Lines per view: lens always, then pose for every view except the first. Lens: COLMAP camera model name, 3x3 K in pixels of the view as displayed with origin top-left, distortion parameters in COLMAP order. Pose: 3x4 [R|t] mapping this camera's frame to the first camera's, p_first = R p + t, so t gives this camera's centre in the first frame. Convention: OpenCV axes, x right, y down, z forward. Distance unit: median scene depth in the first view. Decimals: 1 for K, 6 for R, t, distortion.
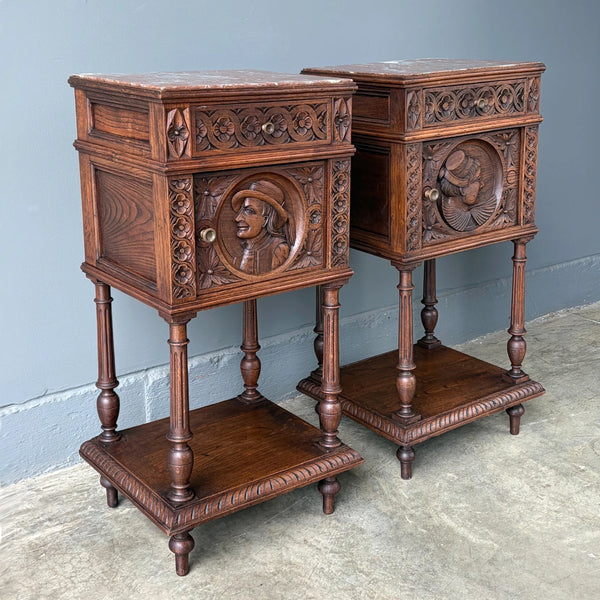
lens RADIAL K [[900.3, 0, 300.2], [0, 900.3, 276.3], [0, 0, 1]] dist [0.325609, -0.068824]
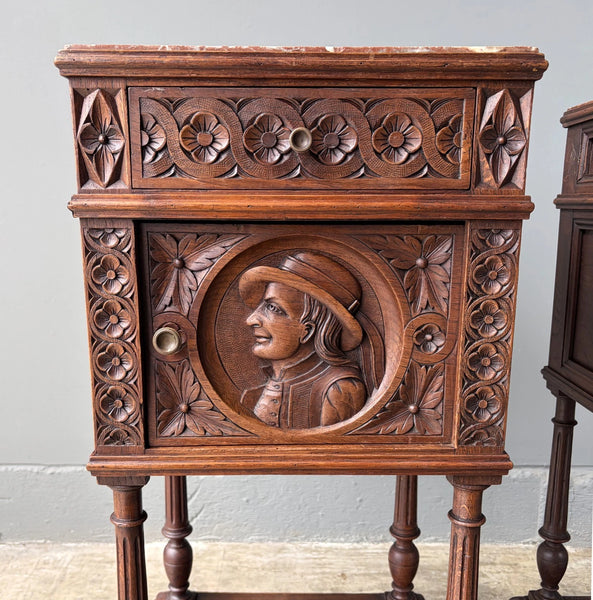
lens RADIAL K [[635.0, 0, 282.2], [0, 635.0, 343.8], [0, 0, 1]] dist [0.007884, 0.033590]
pose [[0.776333, 0.150977, -0.611975, 0.162431], [-0.174383, 0.984440, 0.021649, -0.057549], [0.605721, 0.089911, 0.790581, 0.676826]]
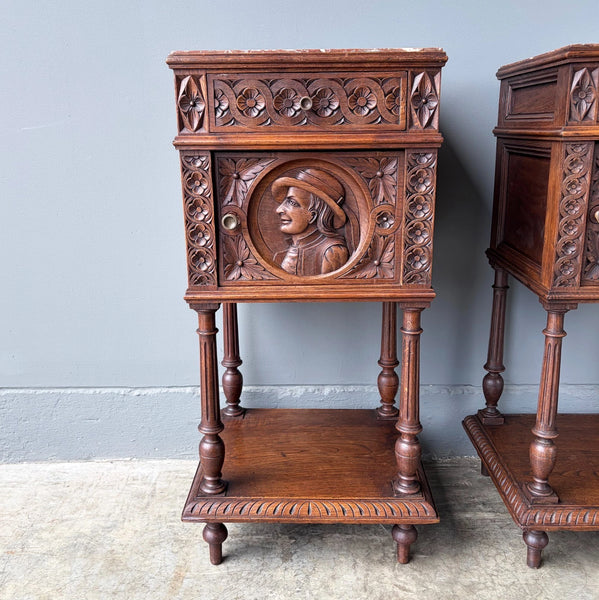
lens RADIAL K [[621.8, 0, 300.3], [0, 621.8, 292.5], [0, 0, 1]] dist [0.037552, -0.034611]
pose [[0.760756, 0.178860, -0.623906, 0.319644], [-0.166518, 0.982890, 0.078730, -0.033349], [0.627313, 0.043997, 0.777523, 0.510943]]
